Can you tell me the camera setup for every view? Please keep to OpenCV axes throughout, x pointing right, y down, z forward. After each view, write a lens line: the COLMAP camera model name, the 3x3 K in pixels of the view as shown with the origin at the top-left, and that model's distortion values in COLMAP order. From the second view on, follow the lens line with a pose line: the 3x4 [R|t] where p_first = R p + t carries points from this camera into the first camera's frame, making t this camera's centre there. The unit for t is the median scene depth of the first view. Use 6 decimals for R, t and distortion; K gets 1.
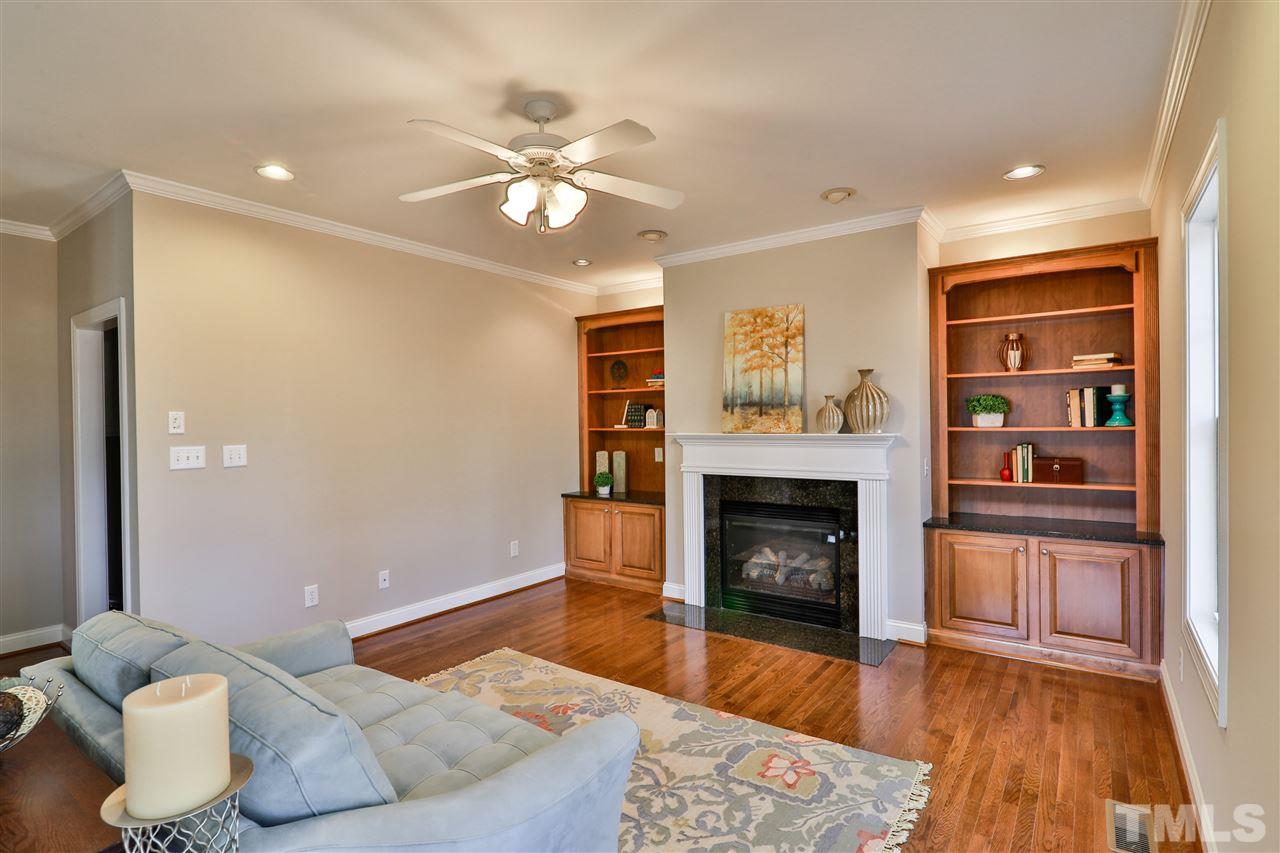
lens RADIAL K [[643.5, 0, 644.7], [0, 643.5, 426.9], [0, 0, 1]] dist [-0.001545, -0.000873]
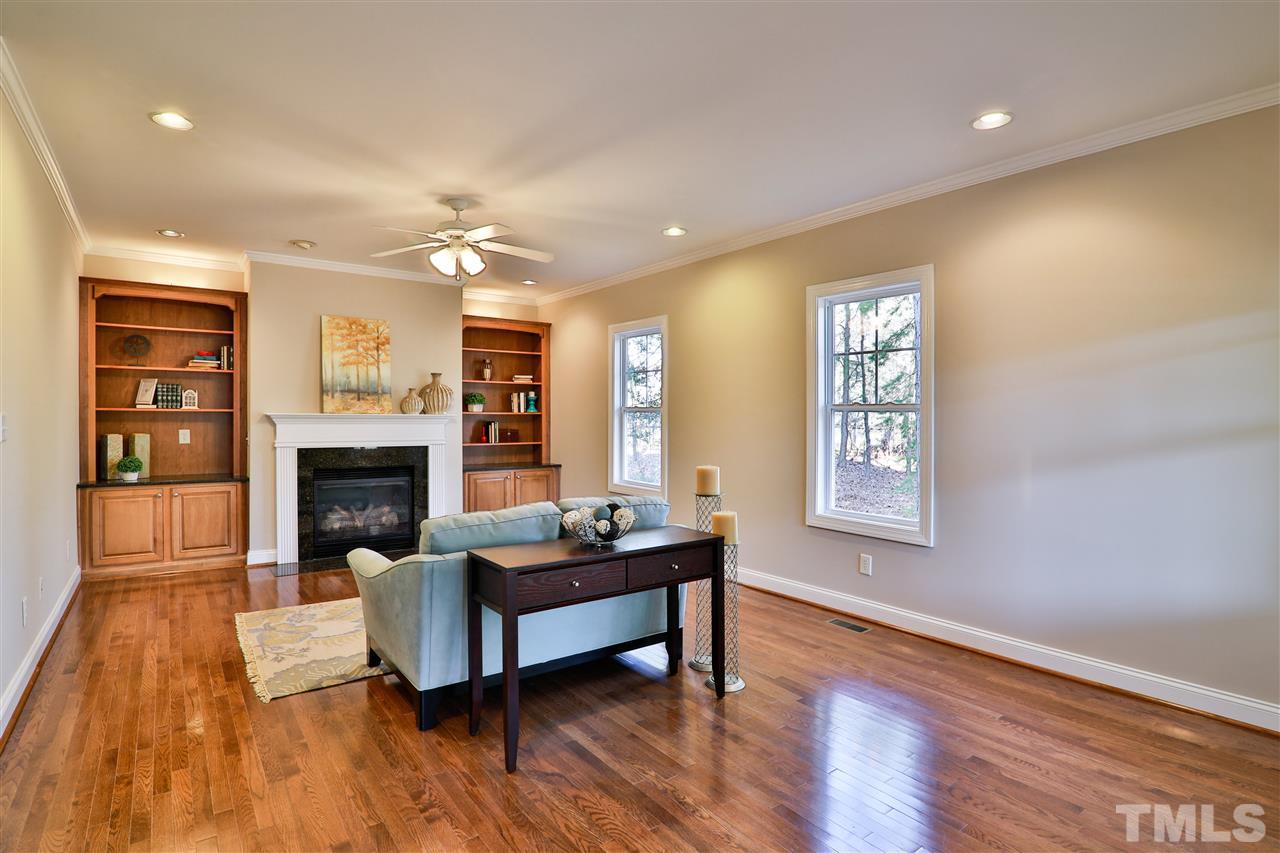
lens RADIAL K [[643.5, 0, 641.6], [0, 643.5, 418.1], [0, 0, 1]] dist [-0.001545, -0.000873]
pose [[0.310711, 0.010754, 0.950444, -0.884654], [-0.001144, 0.999940, -0.010939, 0.032012], [-0.950504, 0.002312, 0.310704, 0.045113]]
